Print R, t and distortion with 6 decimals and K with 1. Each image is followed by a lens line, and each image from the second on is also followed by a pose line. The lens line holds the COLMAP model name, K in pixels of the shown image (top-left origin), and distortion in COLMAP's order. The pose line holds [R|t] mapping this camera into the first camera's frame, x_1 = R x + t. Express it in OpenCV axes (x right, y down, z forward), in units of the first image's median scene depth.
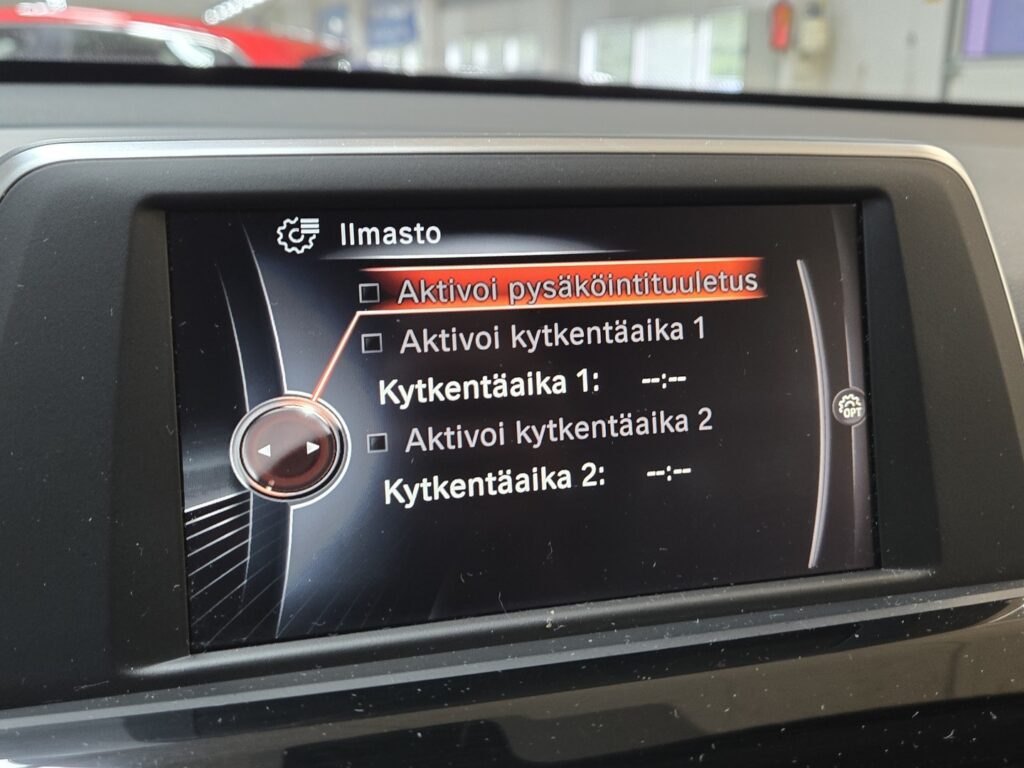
lens RADIAL K [[1126.7, 0, 535.8], [0, 1126.7, 346.6], [0, 0, 1]] dist [-0.014922, 0.000000]
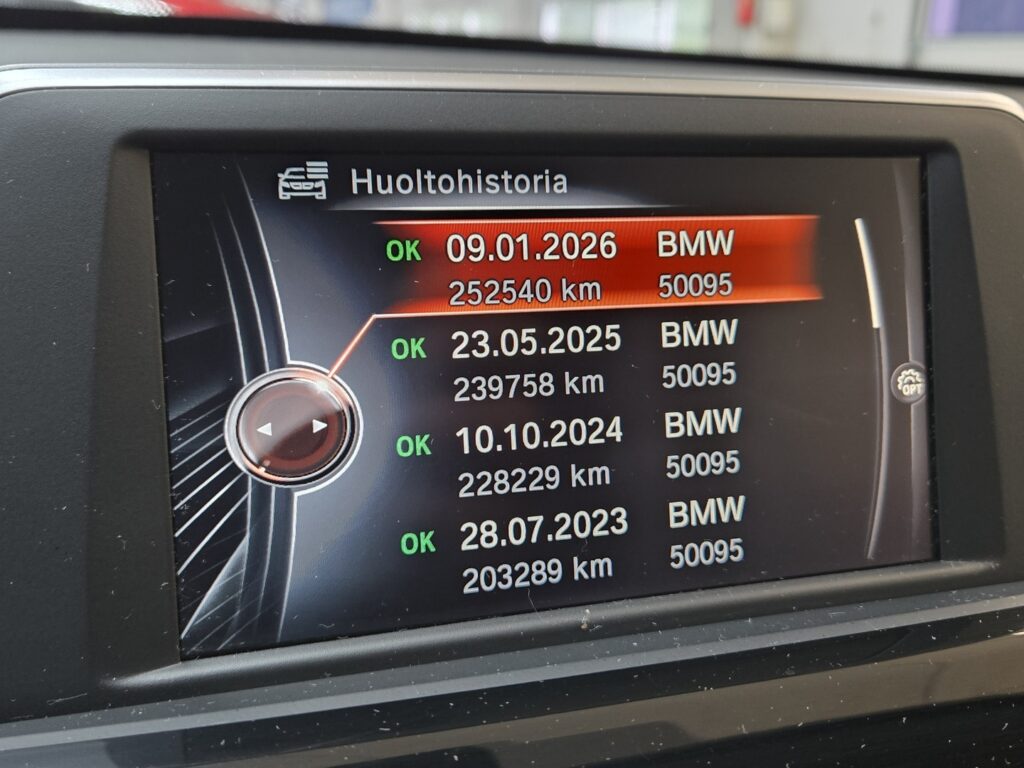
lens RADIAL K [[1126.7, 0, 528.5], [0, 1126.7, 366.4], [0, 0, 1]] dist [-0.014922, 0.000000]
pose [[0.999425, 0.005341, 0.033477, -0.063983], [-0.006508, 0.999372, 0.034844, 0.011871], [-0.033270, -0.035042, 0.998832, 0.119799]]
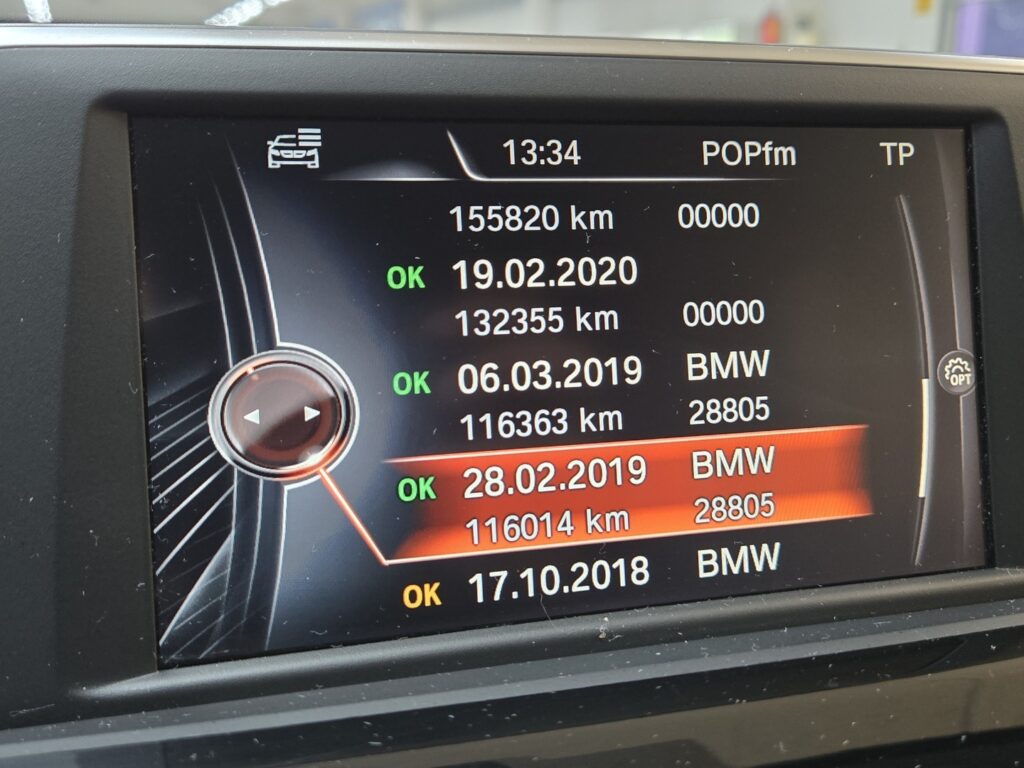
lens RADIAL K [[1126.7, 0, 518.5], [0, 1126.7, 362.0], [0, 0, 1]] dist [-0.014922, 0.000000]
pose [[1.000000, 0.000569, -0.000175, -0.049284], [-0.000569, 0.999995, -0.003068, 0.053977], [0.000173, 0.003068, 0.999995, 0.191208]]
